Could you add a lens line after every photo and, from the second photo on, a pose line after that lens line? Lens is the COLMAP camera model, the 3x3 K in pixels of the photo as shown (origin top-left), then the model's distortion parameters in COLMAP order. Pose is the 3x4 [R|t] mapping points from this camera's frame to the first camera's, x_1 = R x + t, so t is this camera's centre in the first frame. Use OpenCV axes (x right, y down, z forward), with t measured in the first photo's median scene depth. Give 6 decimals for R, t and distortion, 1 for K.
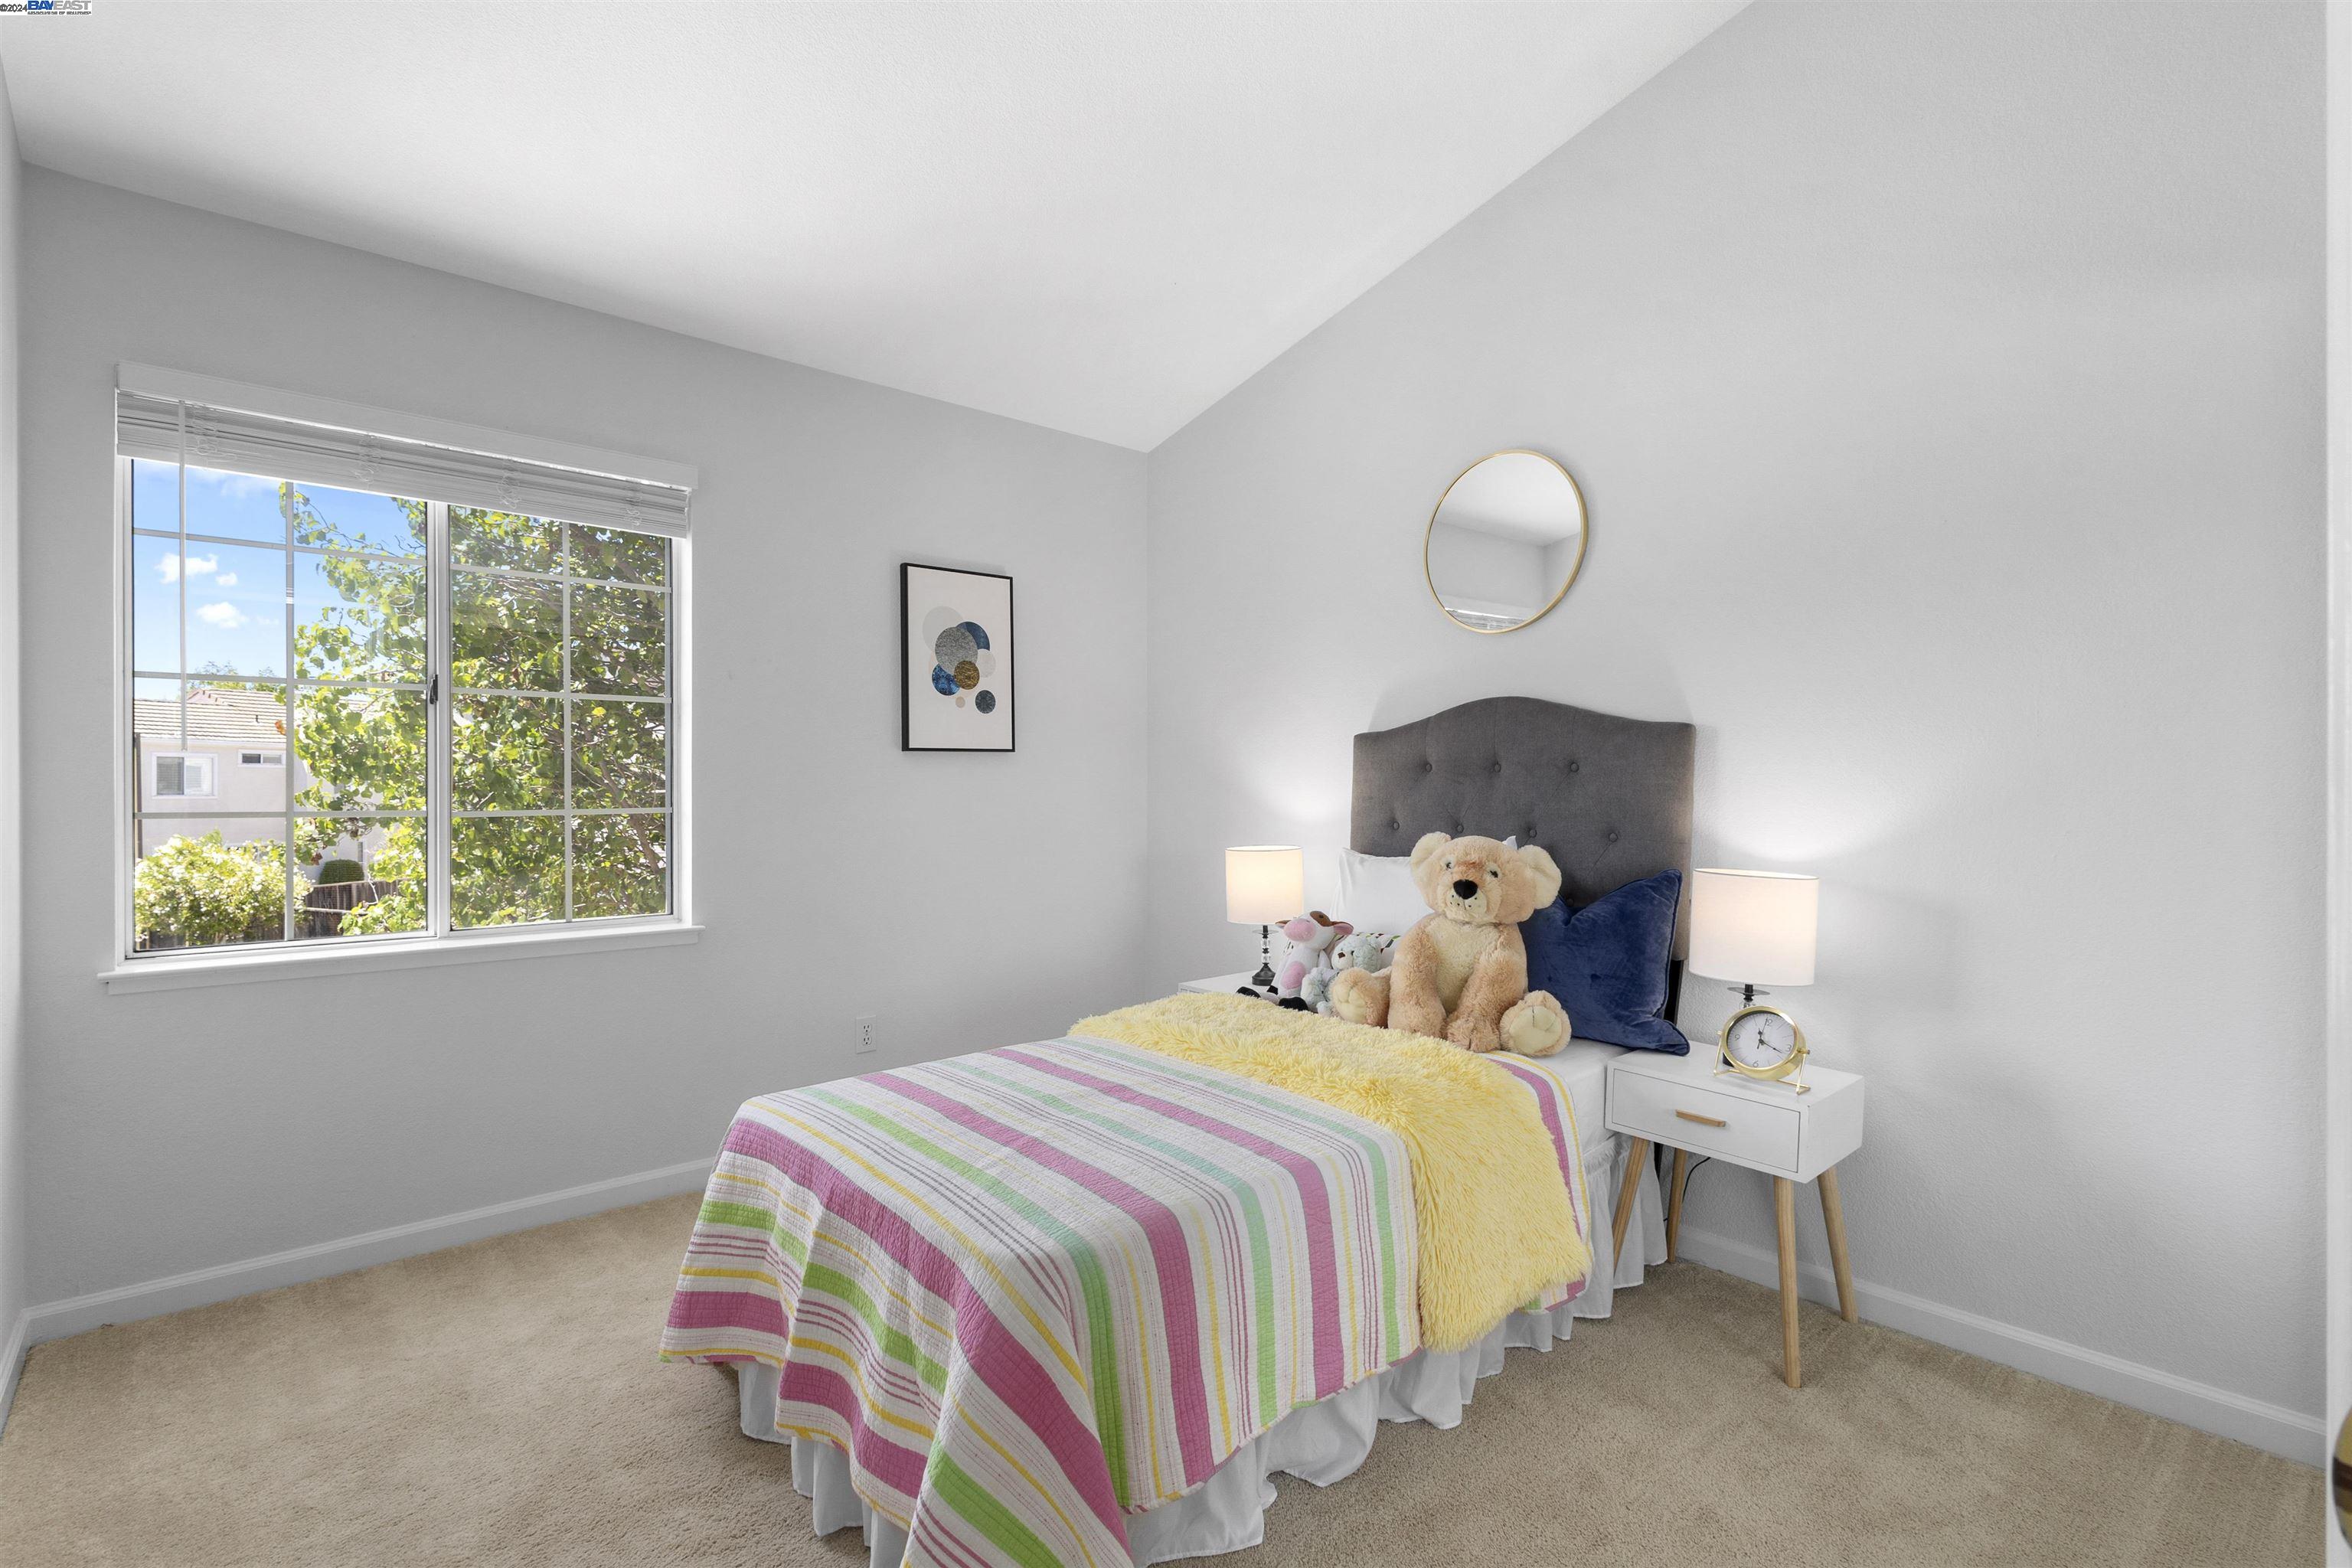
lens RADIAL K [[1082.9, 0, 1180.2], [0, 1082.9, 782.8], [0, 0, 1]] dist [0.010409, -0.002148]
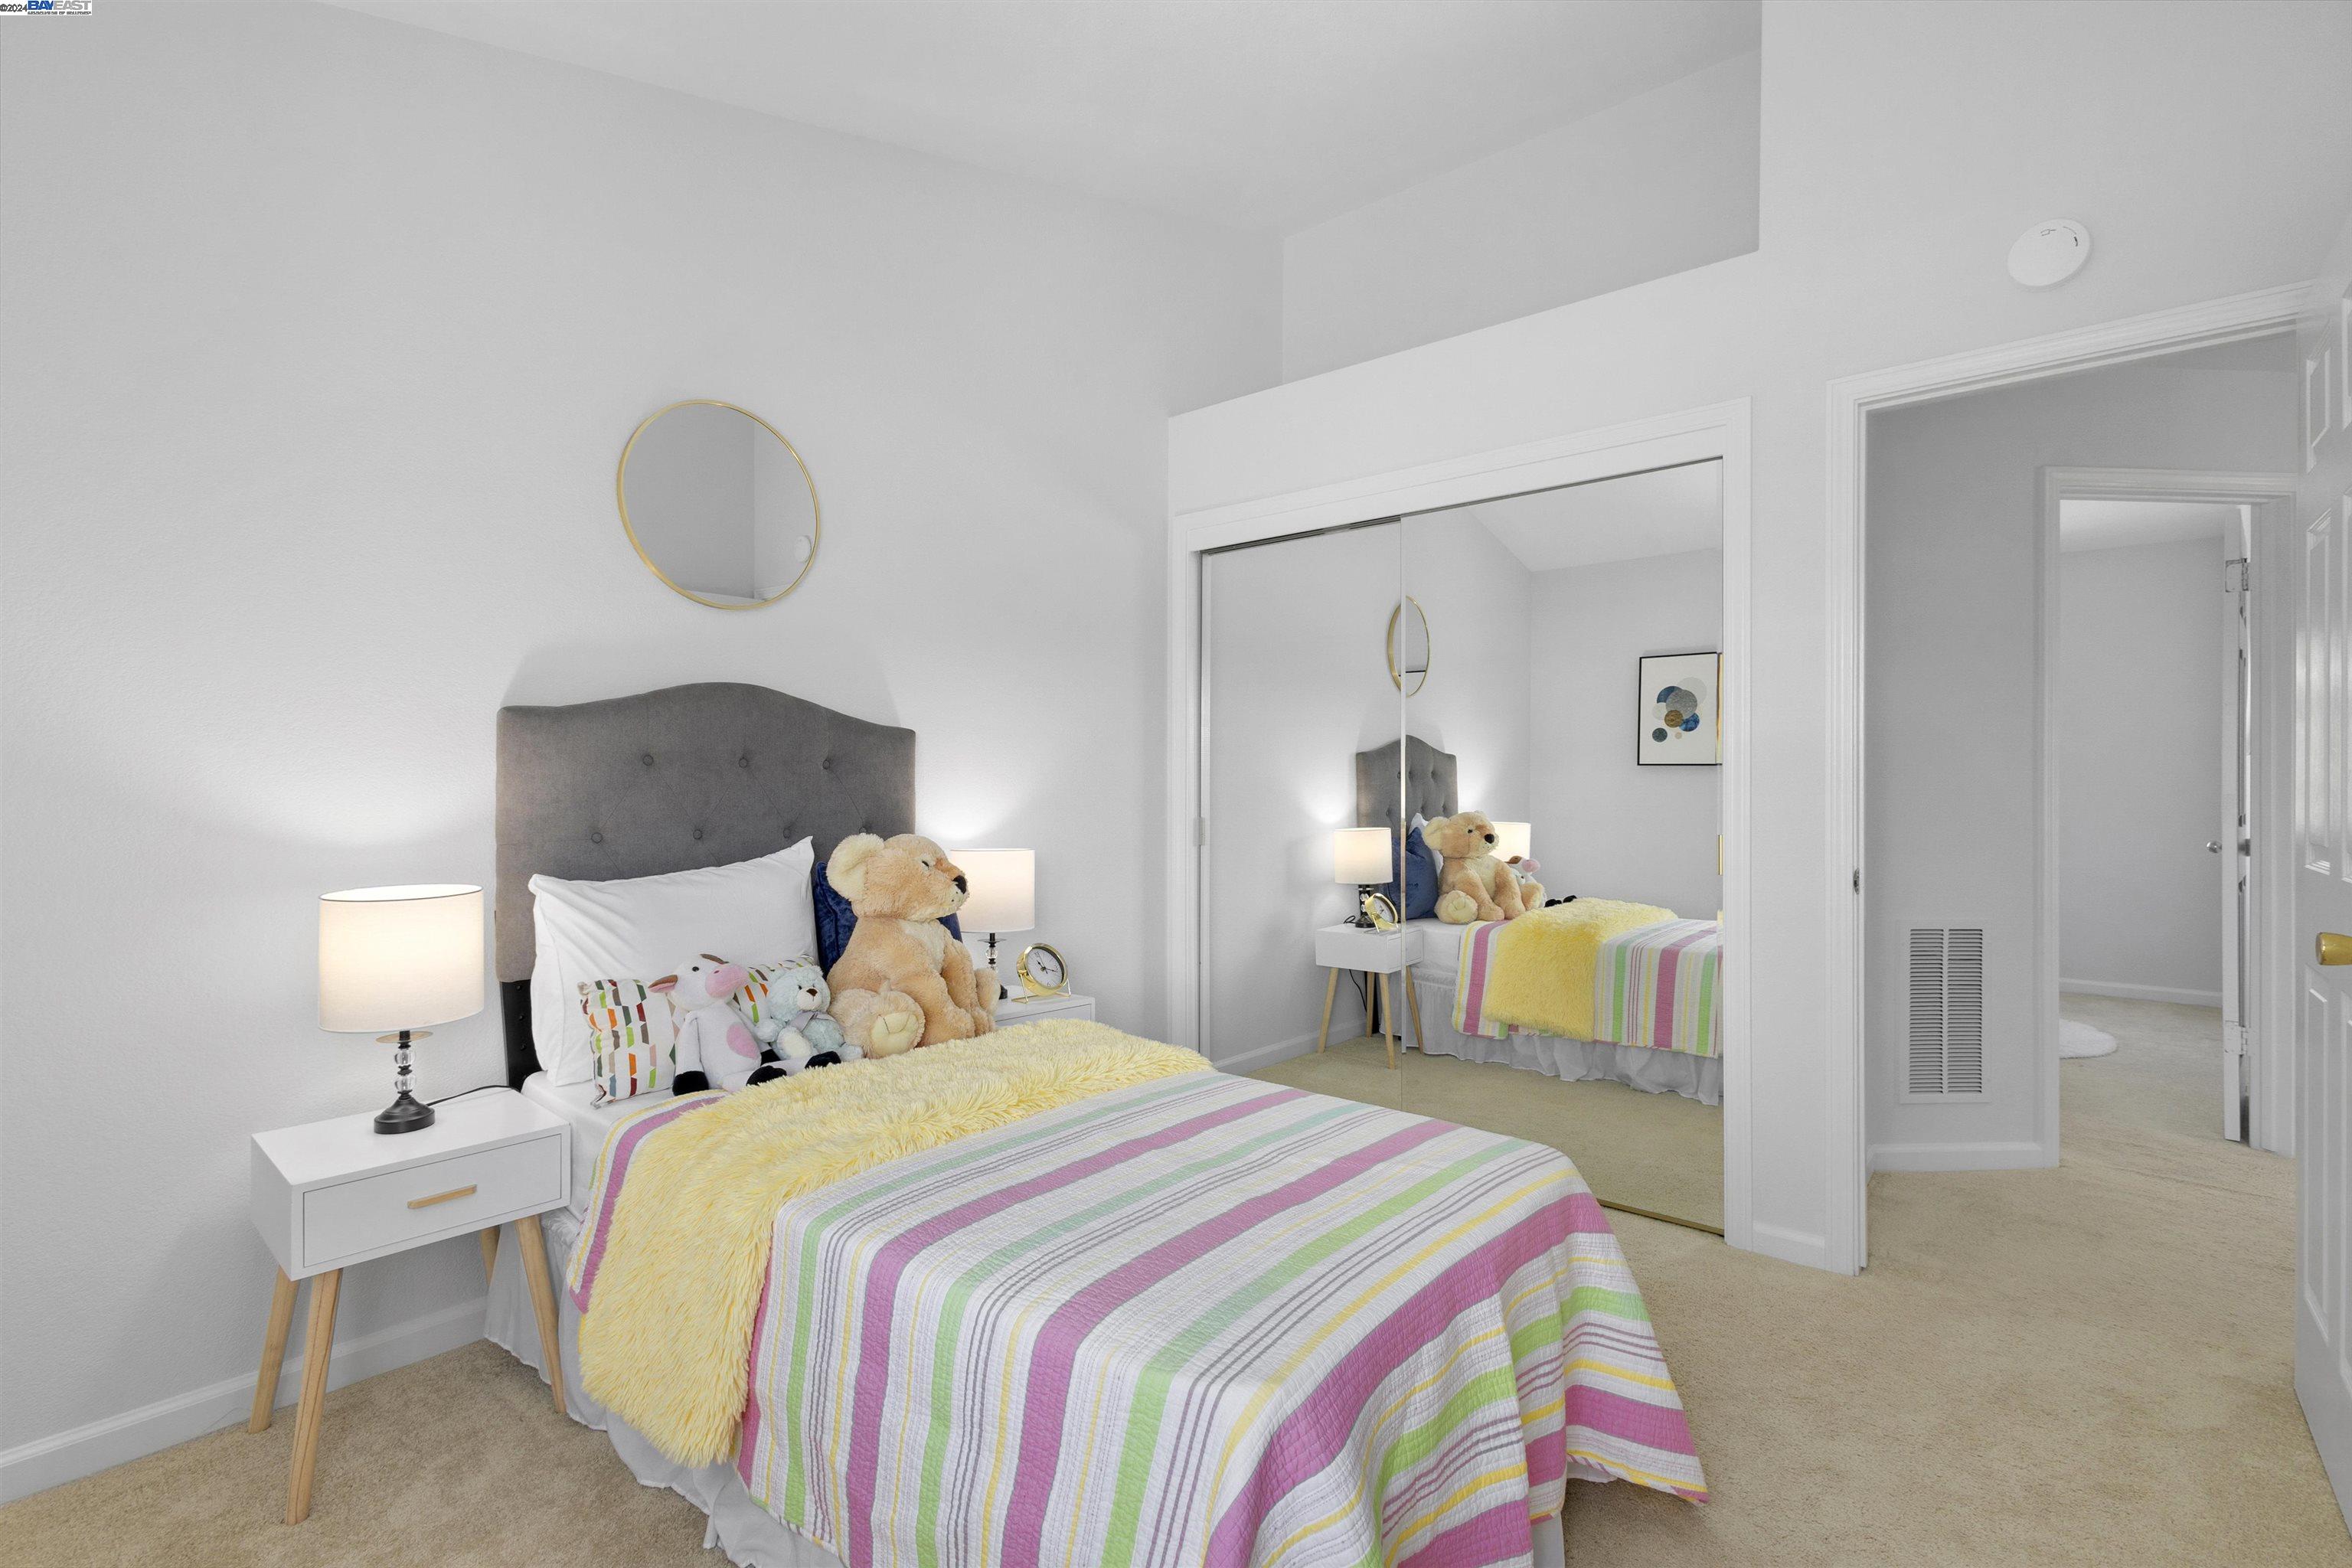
lens RADIAL K [[1082.9, 0, 1180.3], [0, 1082.9, 784.9], [0, 0, 1]] dist [0.010409, -0.002148]
pose [[-0.151567, -0.000448, 0.988447, -0.966397], [-0.000446, 1.000000, 0.000385, 0.005873], [-0.988447, -0.000382, -0.151567, 1.192806]]
